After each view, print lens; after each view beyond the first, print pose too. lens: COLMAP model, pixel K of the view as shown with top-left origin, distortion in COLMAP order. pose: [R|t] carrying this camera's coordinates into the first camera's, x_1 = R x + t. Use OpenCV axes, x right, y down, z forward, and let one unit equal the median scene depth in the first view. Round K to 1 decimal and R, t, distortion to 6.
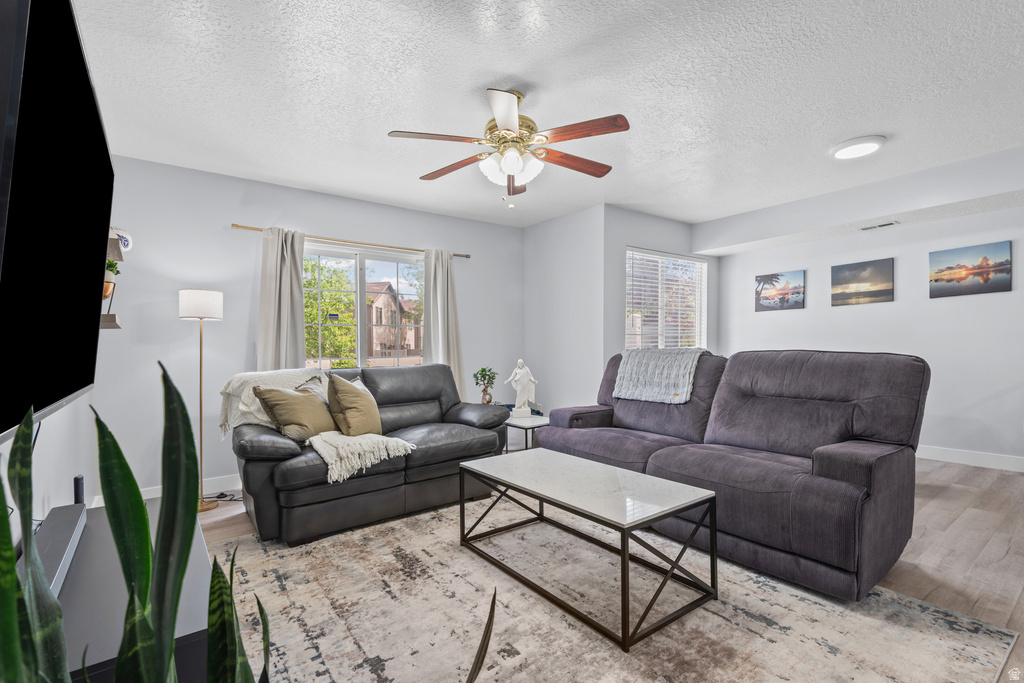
lens RADIAL K [[462.3, 0, 518.1], [0, 462.3, 352.3], [0, 0, 1]] dist [0.005278, 0.000063]
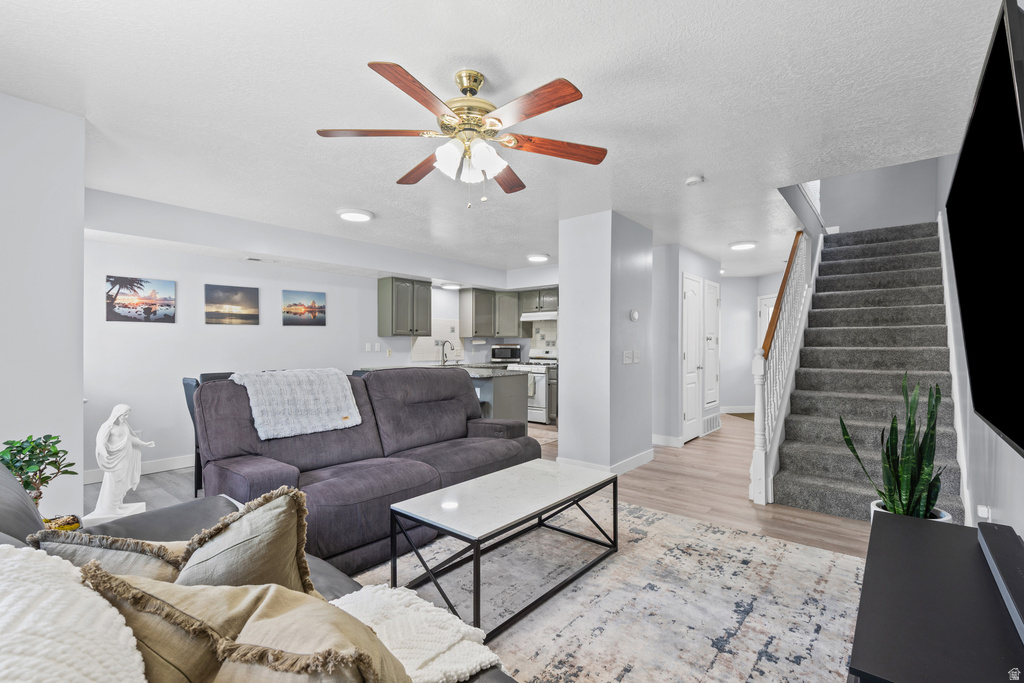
lens RADIAL K [[462.3, 0, 514.7], [0, 462.3, 345.2], [0, 0, 1]] dist [0.005278, 0.000063]
pose [[-0.213757, 0.021168, 0.976657, -0.479468], [0.020297, 0.999646, -0.017224, -0.025055], [-0.976676, 0.016141, -0.214111, 0.617205]]
